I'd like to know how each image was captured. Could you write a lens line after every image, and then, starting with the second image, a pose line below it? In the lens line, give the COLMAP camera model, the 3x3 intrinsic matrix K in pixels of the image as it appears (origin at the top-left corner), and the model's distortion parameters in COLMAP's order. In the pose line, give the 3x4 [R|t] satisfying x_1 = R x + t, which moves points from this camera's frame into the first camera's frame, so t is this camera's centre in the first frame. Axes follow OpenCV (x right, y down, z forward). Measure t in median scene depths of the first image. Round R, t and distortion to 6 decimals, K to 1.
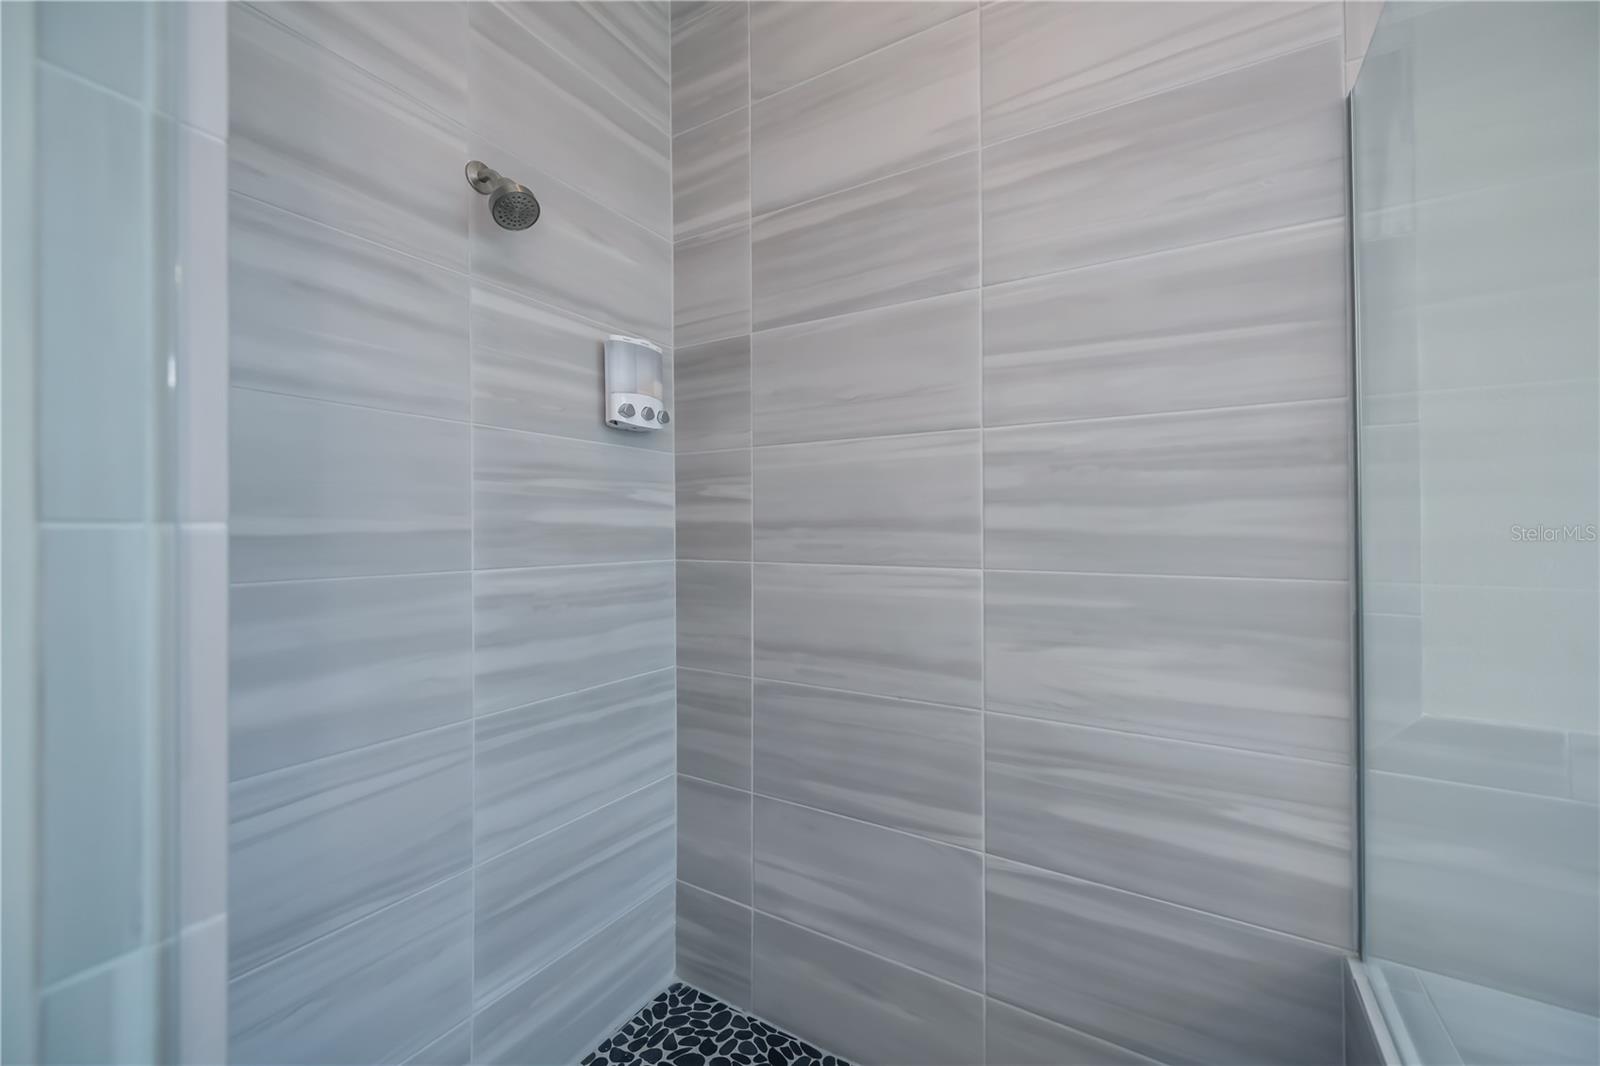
lens RADIAL K [[644.2, 0, 799.1], [0, 644.2, 521.1], [0, 0, 1]] dist [-0.002908, -0.000440]
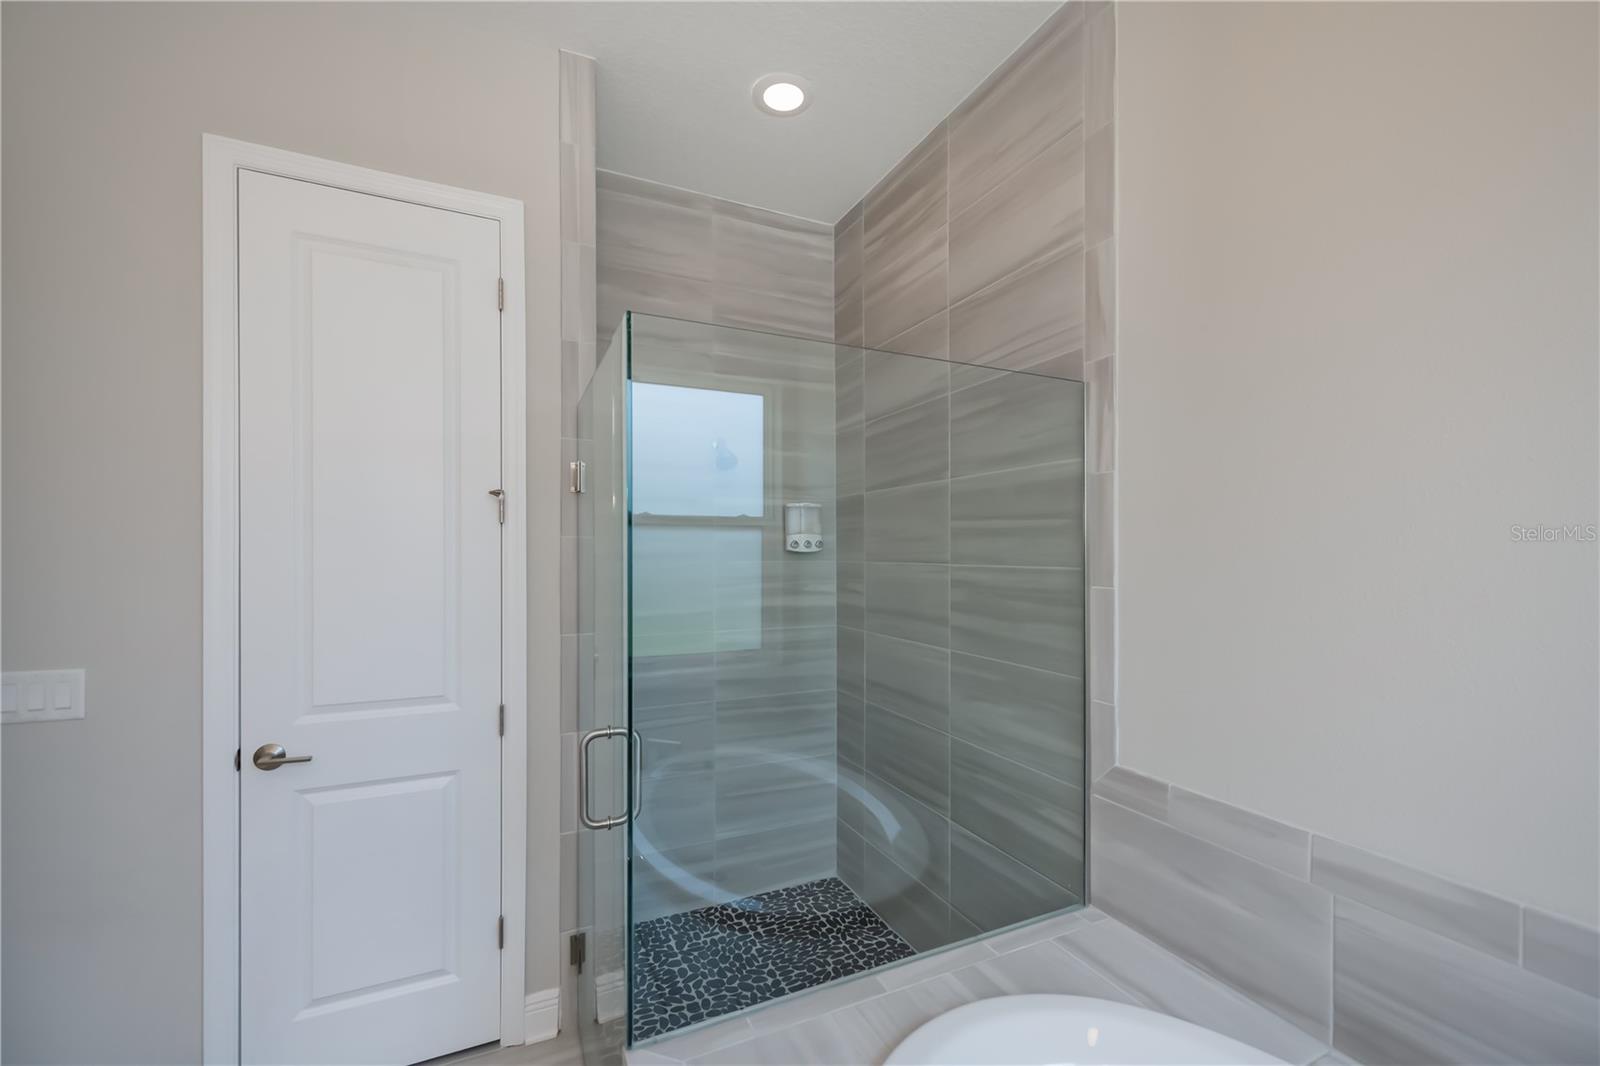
lens RADIAL K [[672.6, 0, 798.3], [0, 672.6, 544.8], [0, 0, 1]] dist [-0.002288, -0.000482]
pose [[0.824709, -0.005383, -0.565532, 0.924573], [0.007059, 0.999975, 0.000775, -0.194784], [0.565513, -0.004631, 0.824726, -0.636092]]
